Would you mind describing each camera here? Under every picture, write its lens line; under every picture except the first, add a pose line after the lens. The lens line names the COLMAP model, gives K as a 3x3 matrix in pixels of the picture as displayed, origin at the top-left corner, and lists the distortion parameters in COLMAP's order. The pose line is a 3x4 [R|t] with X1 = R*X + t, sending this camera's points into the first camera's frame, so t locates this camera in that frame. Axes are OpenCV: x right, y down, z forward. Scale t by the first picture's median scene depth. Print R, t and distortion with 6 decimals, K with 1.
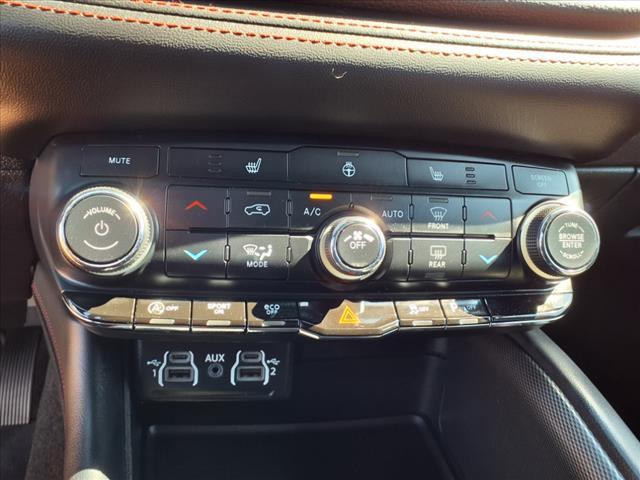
lens RADIAL K [[529.0, 0, 318.2], [0, 529.0, 228.3], [0, 0, 1]] dist [0.073606, -0.099295]
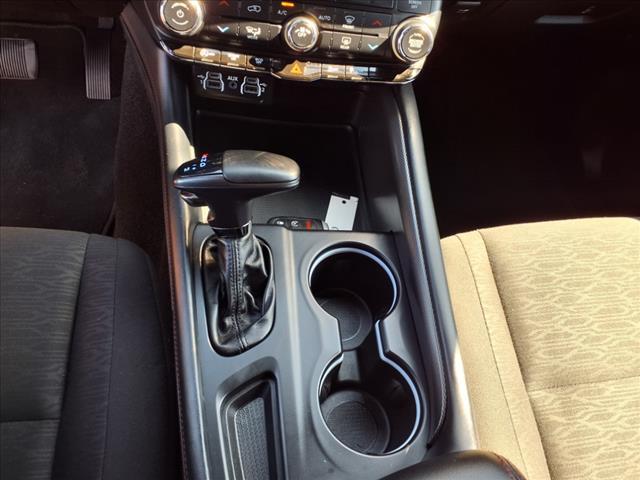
lens RADIAL K [[529.0, 0, 318.2], [0, 529.0, 228.3], [0, 0, 1]] dist [0.073606, -0.099295]
pose [[0.990588, 0.136194, -0.013642, 0.245942], [-0.111342, 0.859755, 0.498423, -0.330774], [0.079611, -0.492213, 0.866827, -1.052960]]
